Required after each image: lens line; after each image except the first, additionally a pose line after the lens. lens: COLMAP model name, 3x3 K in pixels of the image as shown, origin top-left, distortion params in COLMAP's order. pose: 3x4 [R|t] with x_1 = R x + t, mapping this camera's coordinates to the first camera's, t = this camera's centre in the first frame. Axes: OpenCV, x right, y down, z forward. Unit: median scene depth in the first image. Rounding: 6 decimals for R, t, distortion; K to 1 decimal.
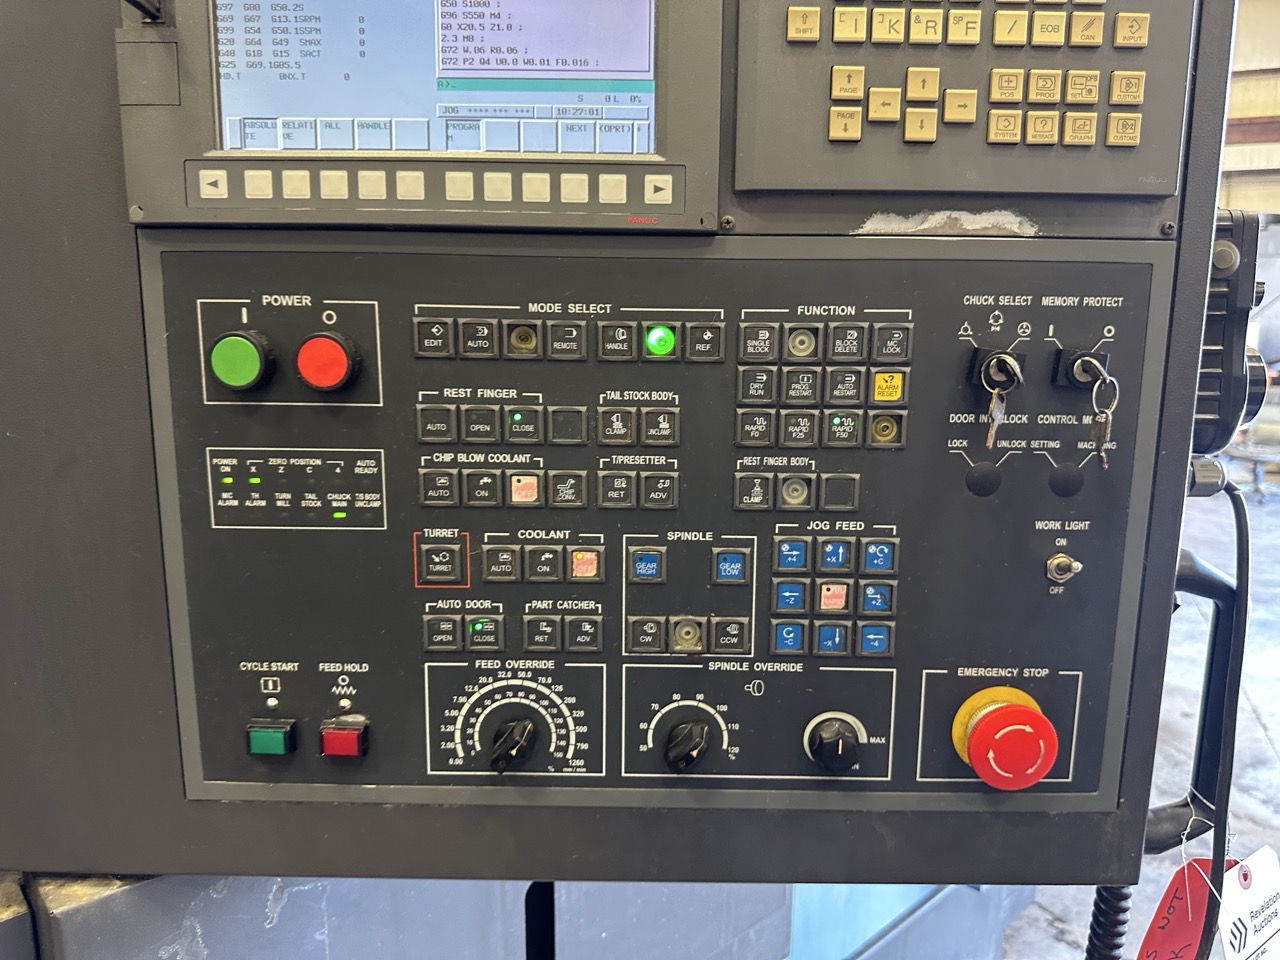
lens RADIAL K [[905.8, 0, 638.4], [0, 905.8, 467.9], [0, 0, 1]] dist [0.041067, -0.057190]
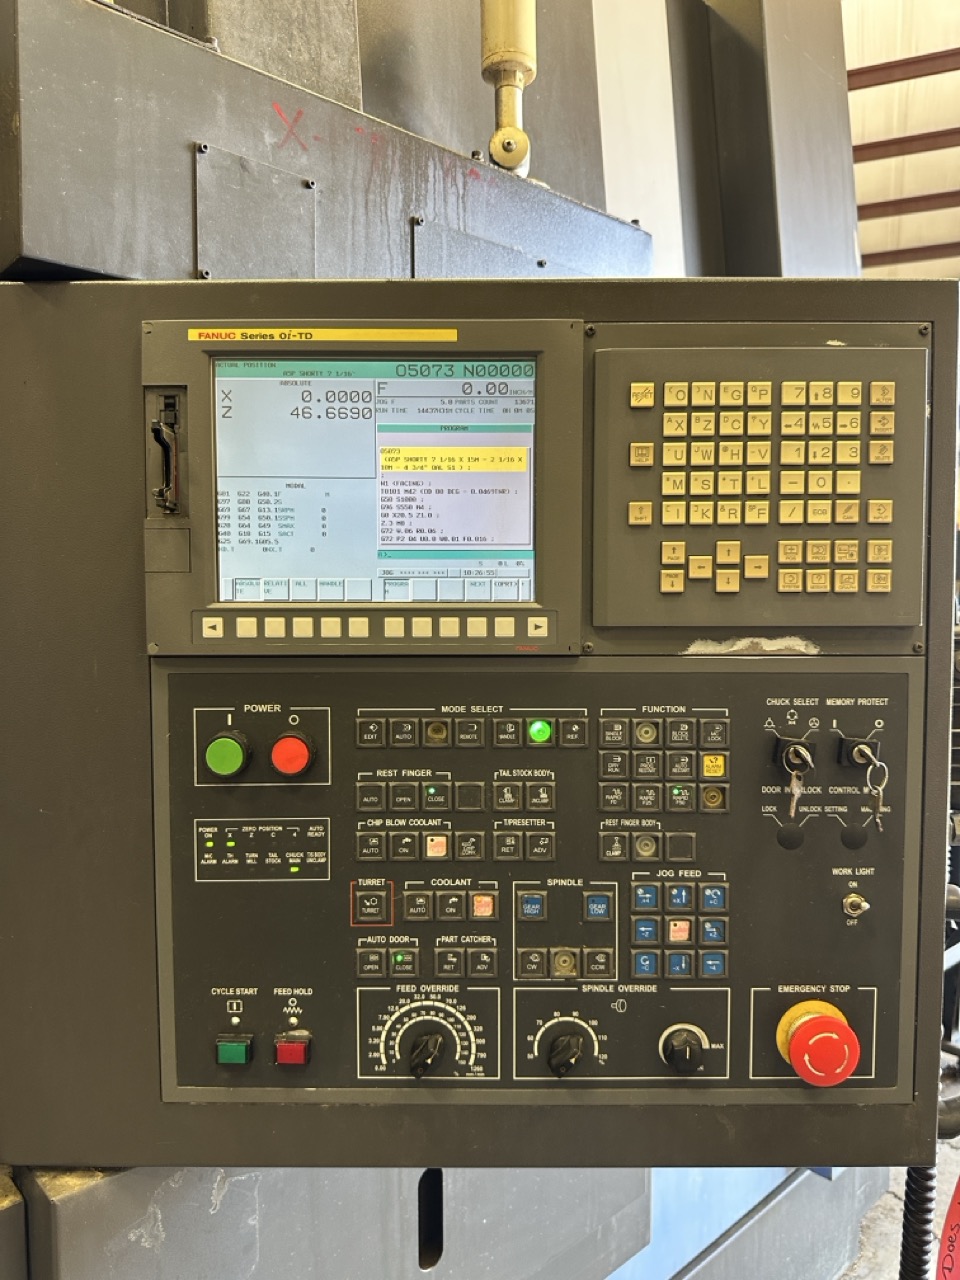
lens RADIAL K [[905.8, 0, 476.8], [0, 905.8, 630.9], [0, 0, 1]] dist [0.041067, -0.057190]
pose [[0.999944, -0.010365, 0.002117, -0.068560], [0.010539, 0.993464, -0.113656, -0.136978], [-0.000926, 0.113672, 0.993518, -0.327036]]
